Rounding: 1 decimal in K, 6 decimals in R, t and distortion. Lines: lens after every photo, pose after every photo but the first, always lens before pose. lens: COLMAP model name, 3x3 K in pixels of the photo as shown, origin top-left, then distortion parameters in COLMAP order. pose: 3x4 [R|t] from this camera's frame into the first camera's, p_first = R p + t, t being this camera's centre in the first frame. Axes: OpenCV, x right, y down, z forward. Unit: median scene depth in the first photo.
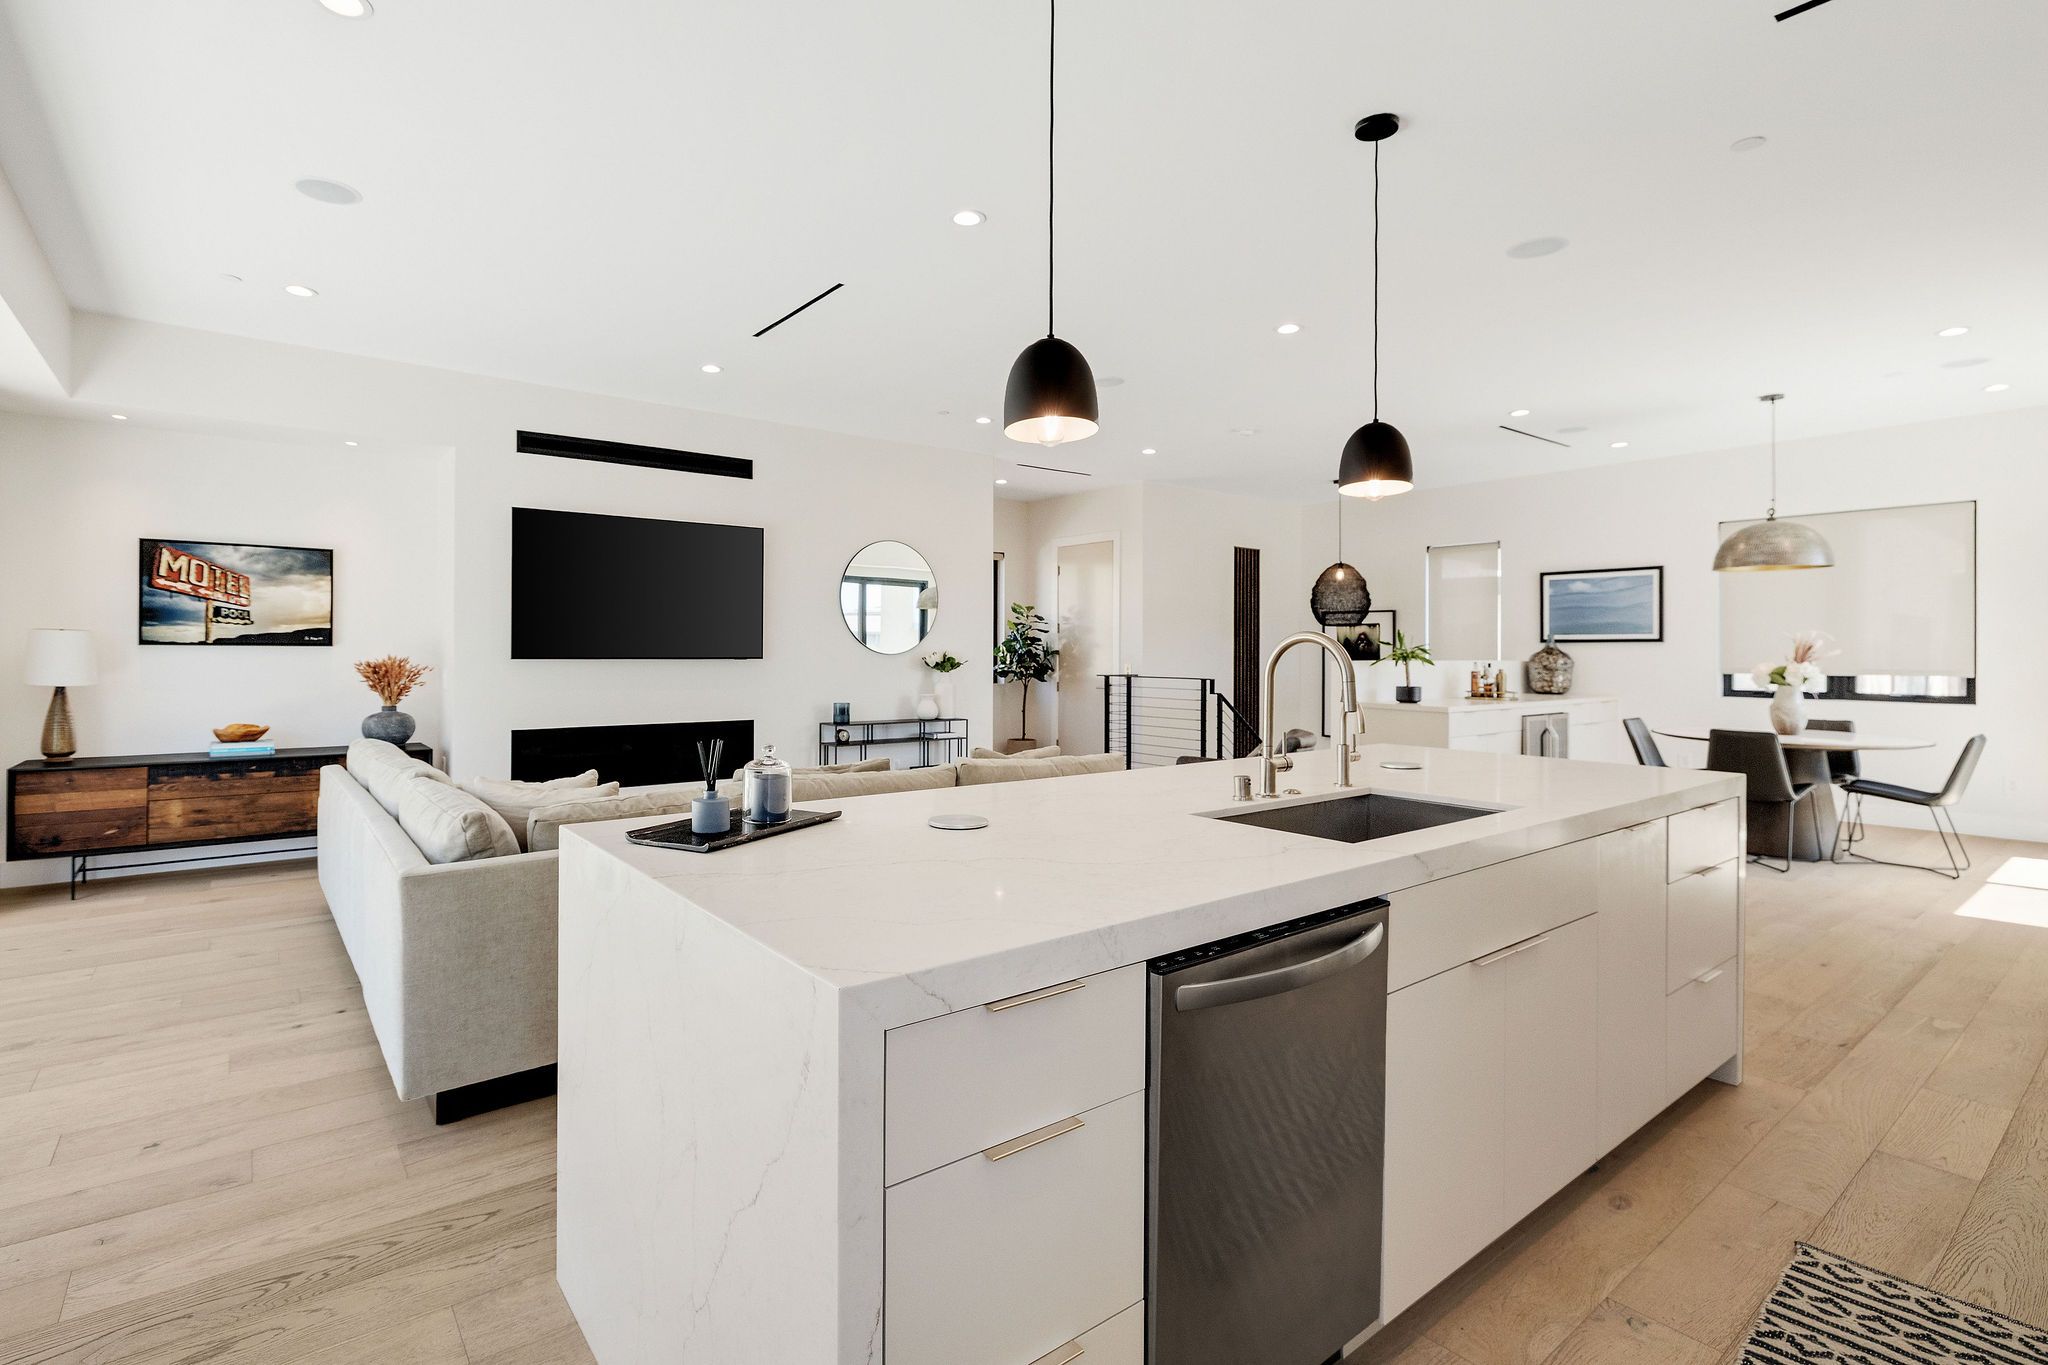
lens RADIAL K [[923.7, 0, 970.6], [0, 923.7, 647.0], [0, 0, 1]] dist [0.007111, -0.000362]
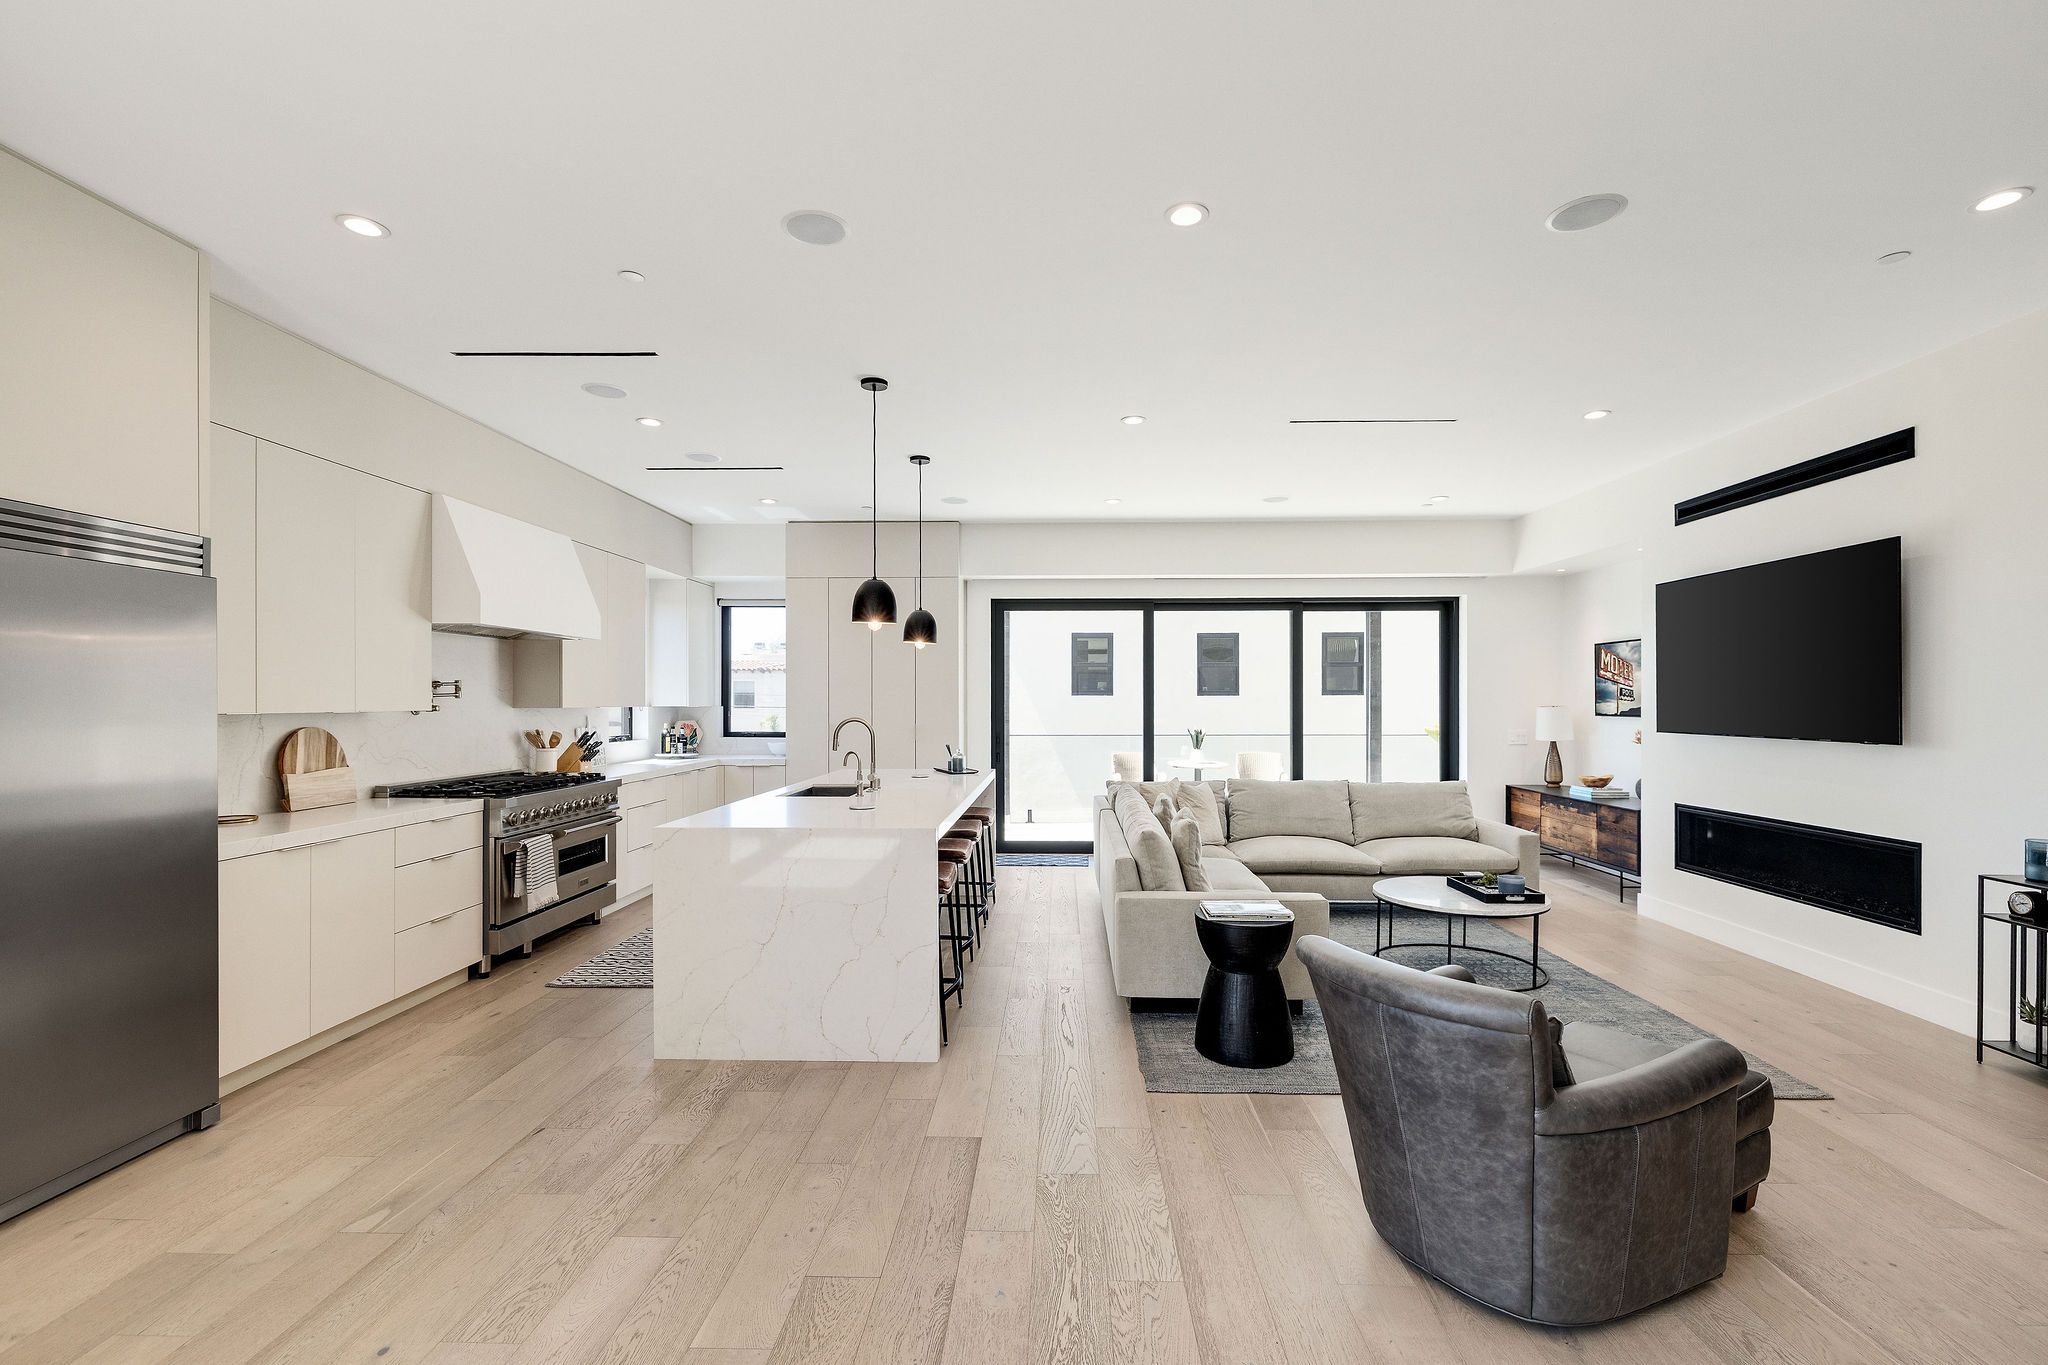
lens RADIAL K [[891.6, 0, 1023.7], [0, 891.6, 700.2], [0, 0, 1]] dist [0.000571, 0.000157]
pose [[-0.619294, -0.003540, -0.785152, 0.579142], [0.005402, 0.999947, -0.008769, -0.014409], [0.785141, -0.009672, -0.619242, 0.854547]]
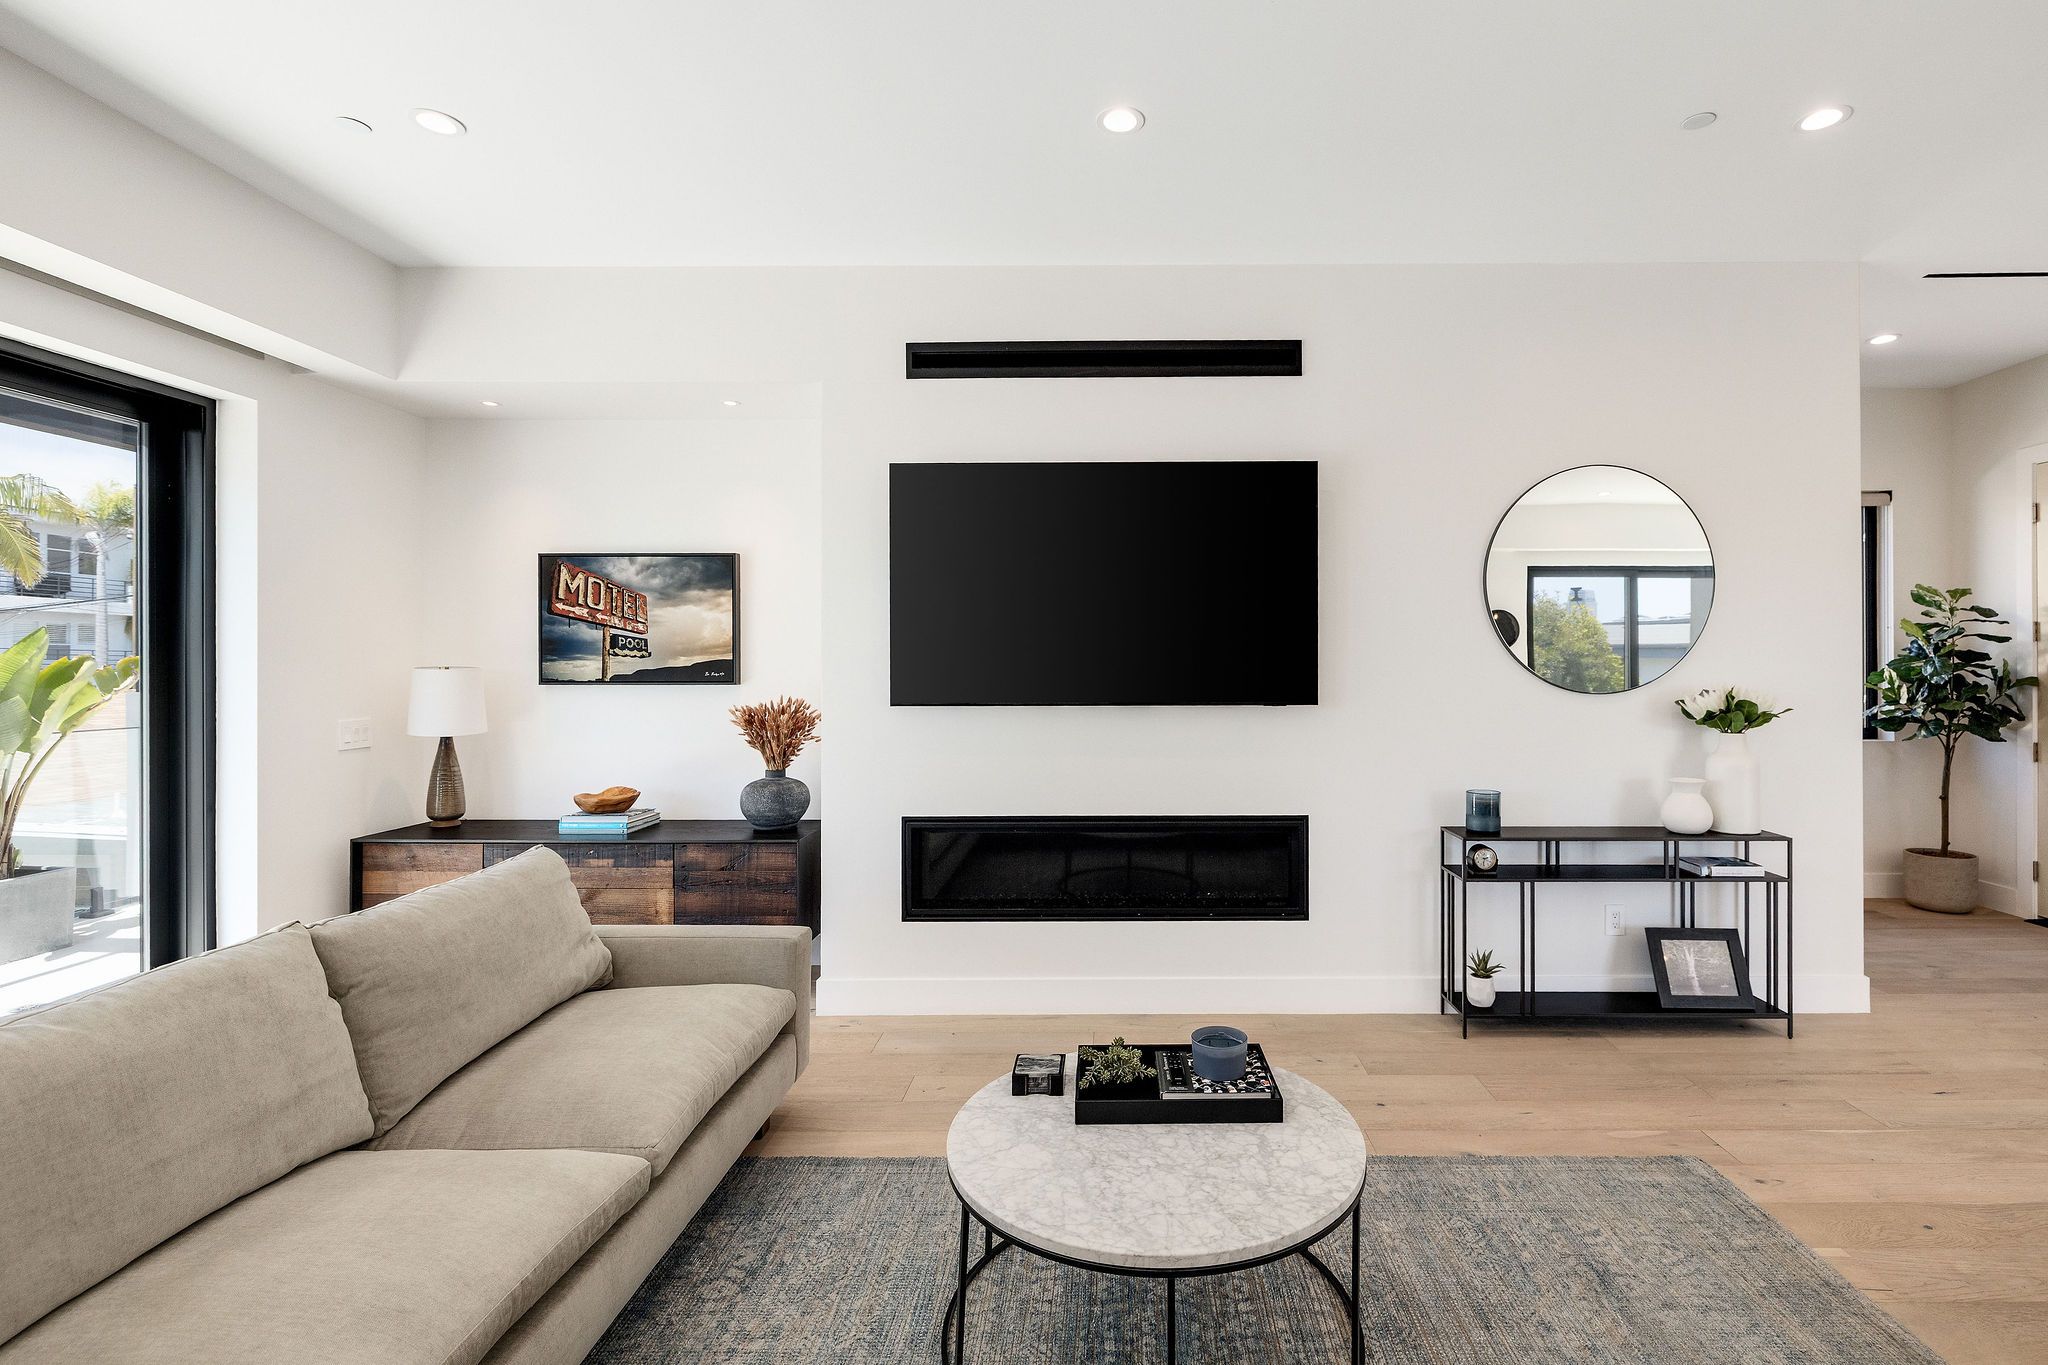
lens RADIAL K [[975.0, 0, 1110.6], [0, 975.0, 666.4], [0, 0, 1]] dist [0.004941, 0.000302]
pose [[0.804324, -0.008964, -0.594123, 0.014099], [0.009655, 0.999951, -0.002015, -0.008551], [0.594113, -0.004116, 0.804371, 0.444838]]
